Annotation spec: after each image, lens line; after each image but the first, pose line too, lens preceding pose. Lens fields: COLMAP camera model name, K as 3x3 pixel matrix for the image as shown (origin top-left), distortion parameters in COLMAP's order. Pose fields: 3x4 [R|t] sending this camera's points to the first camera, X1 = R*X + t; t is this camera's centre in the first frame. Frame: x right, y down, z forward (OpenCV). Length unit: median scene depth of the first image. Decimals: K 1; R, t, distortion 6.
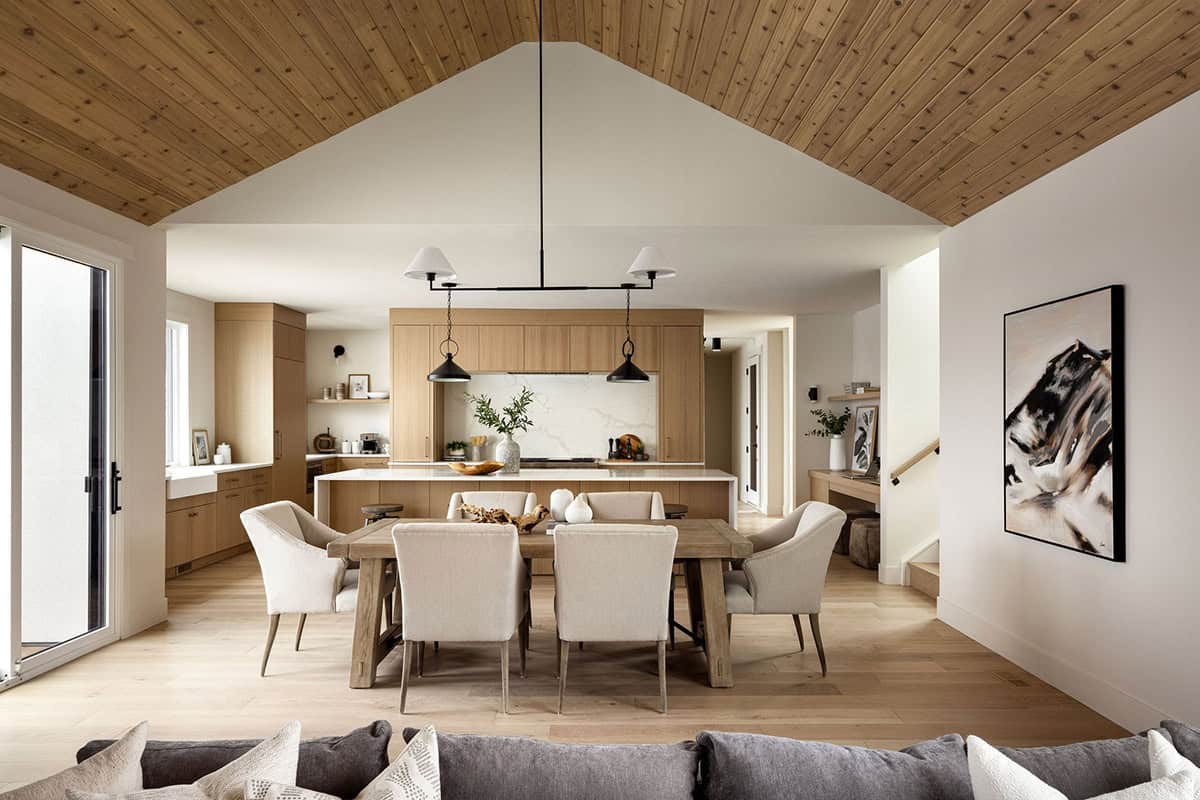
lens RADIAL K [[832.2, 0, 612.2], [0, 832.2, 412.1], [0, 0, 1]] dist [0.004489, 0.000274]
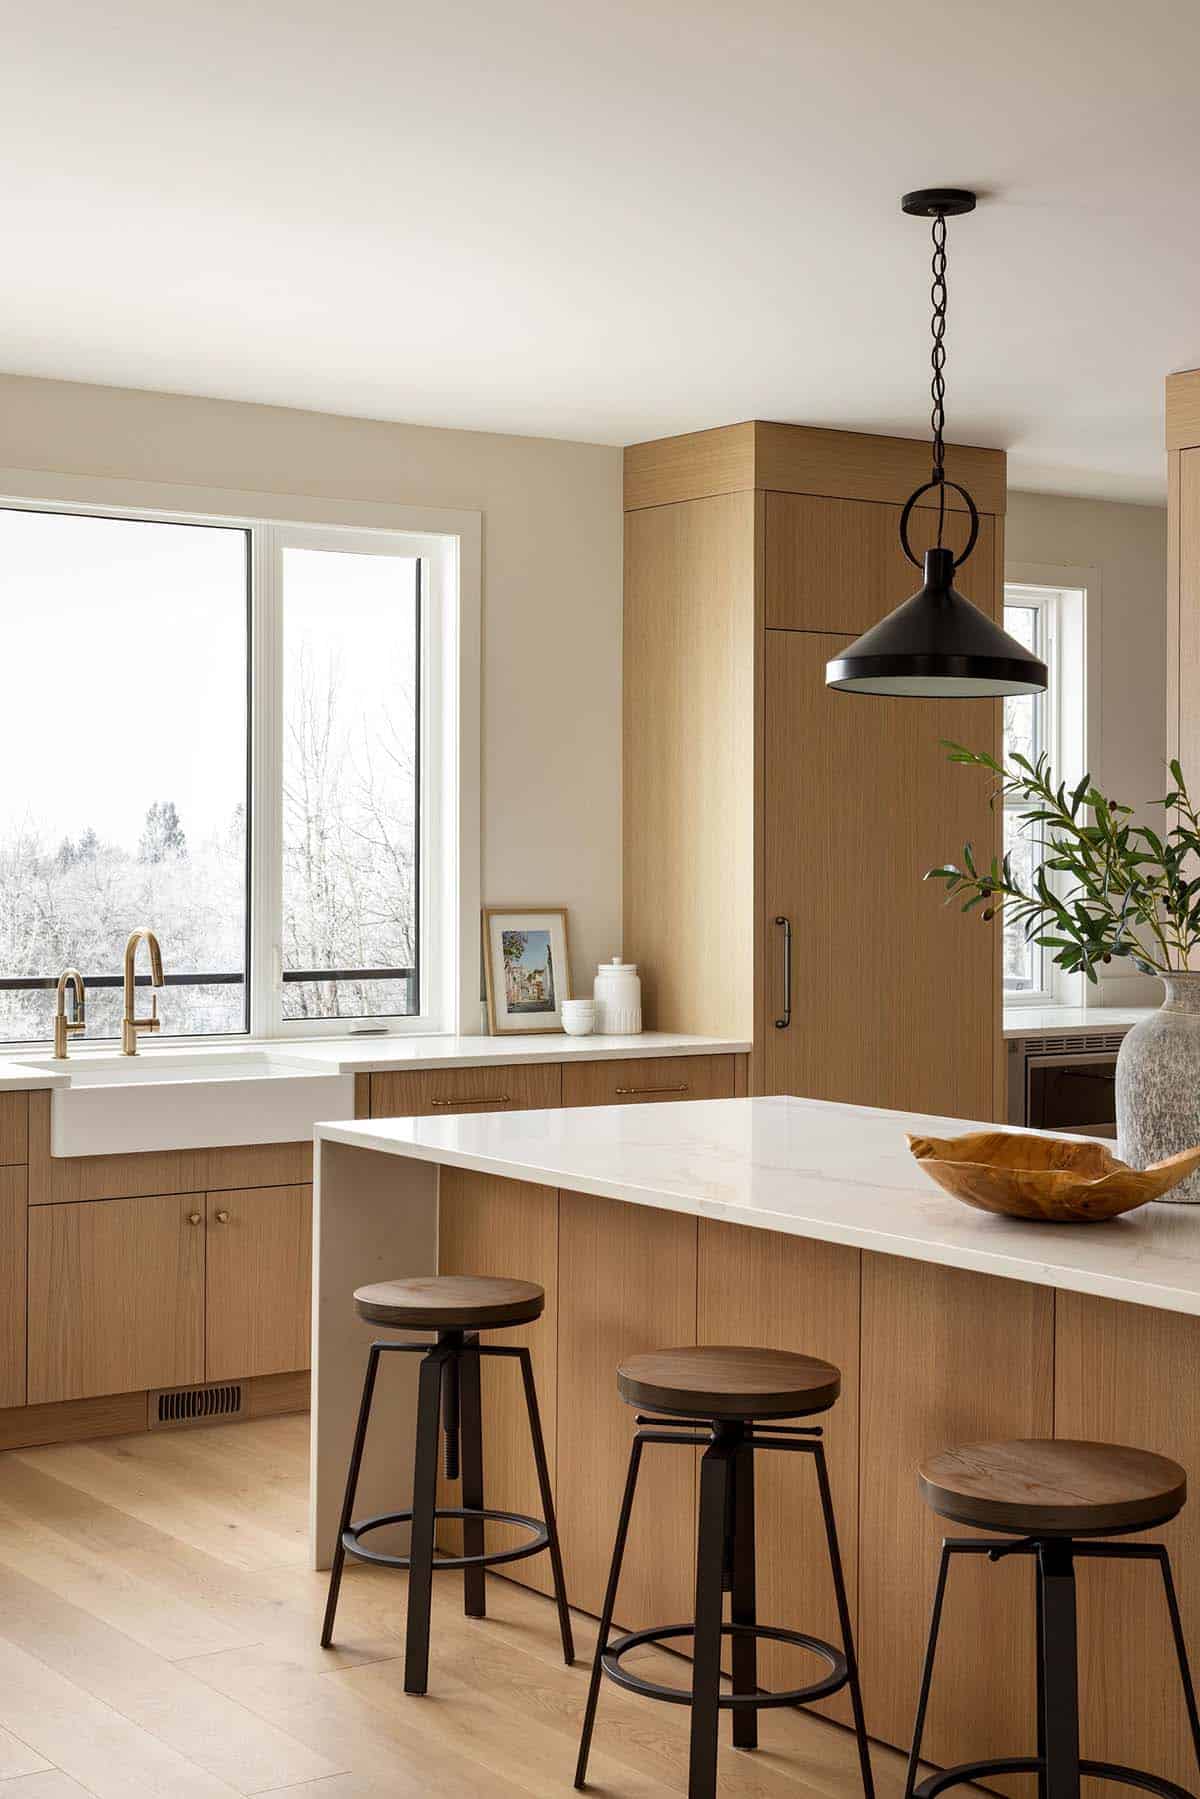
lens RADIAL K [[2660.9, 0, 598.9], [0, 2660.9, 844.6], [0, 0, 1]] dist [0.024305, -0.100482]
pose [[0.558169, -0.000401, -0.829727, 0.250956], [0.003948, 0.999990, 0.002173, -0.001826], [0.829718, -0.004489, 0.558165, 0.500007]]
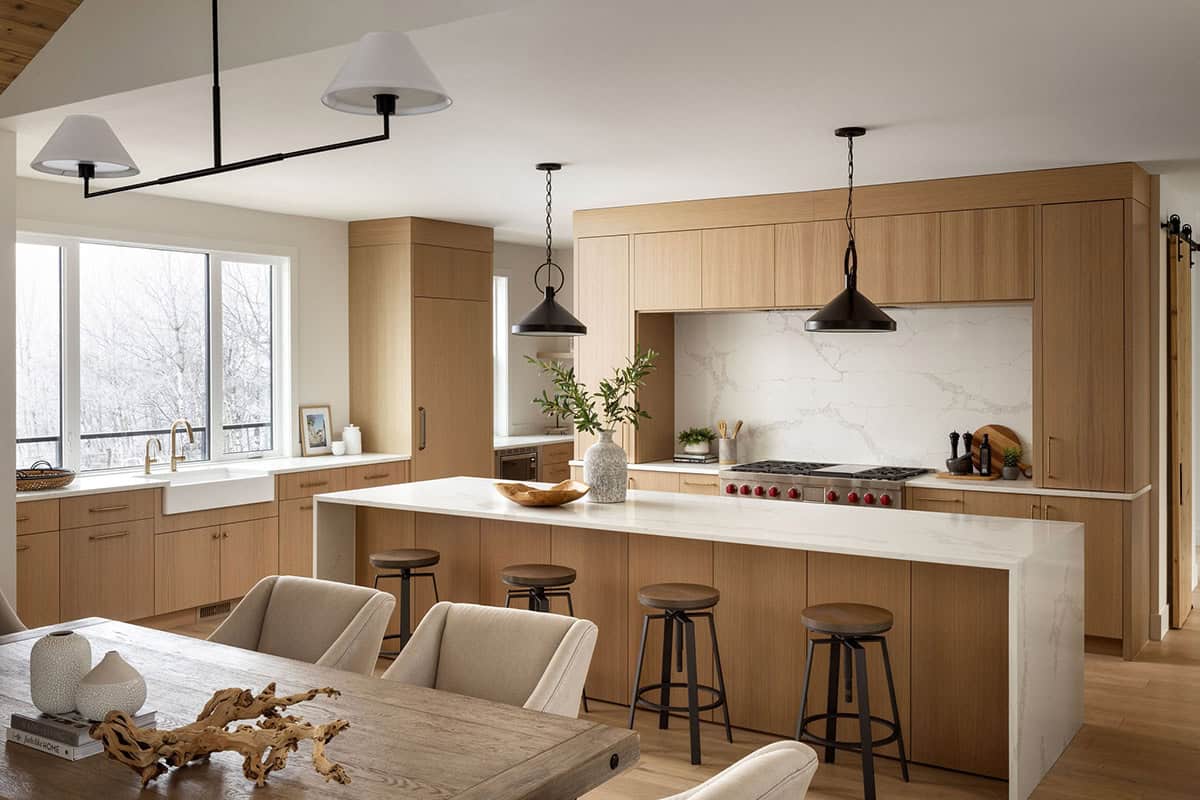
lens RADIAL K [[1165.7, 0, 600.2], [0, 1165.7, 354.2], [0, 0, 1]] dist [-0.013369, -0.007859]
pose [[0.817297, -0.003906, -0.576204, 0.256903], [0.007927, 0.999959, 0.004466, -0.023403], [0.576162, -0.008218, 0.817294, 0.322548]]
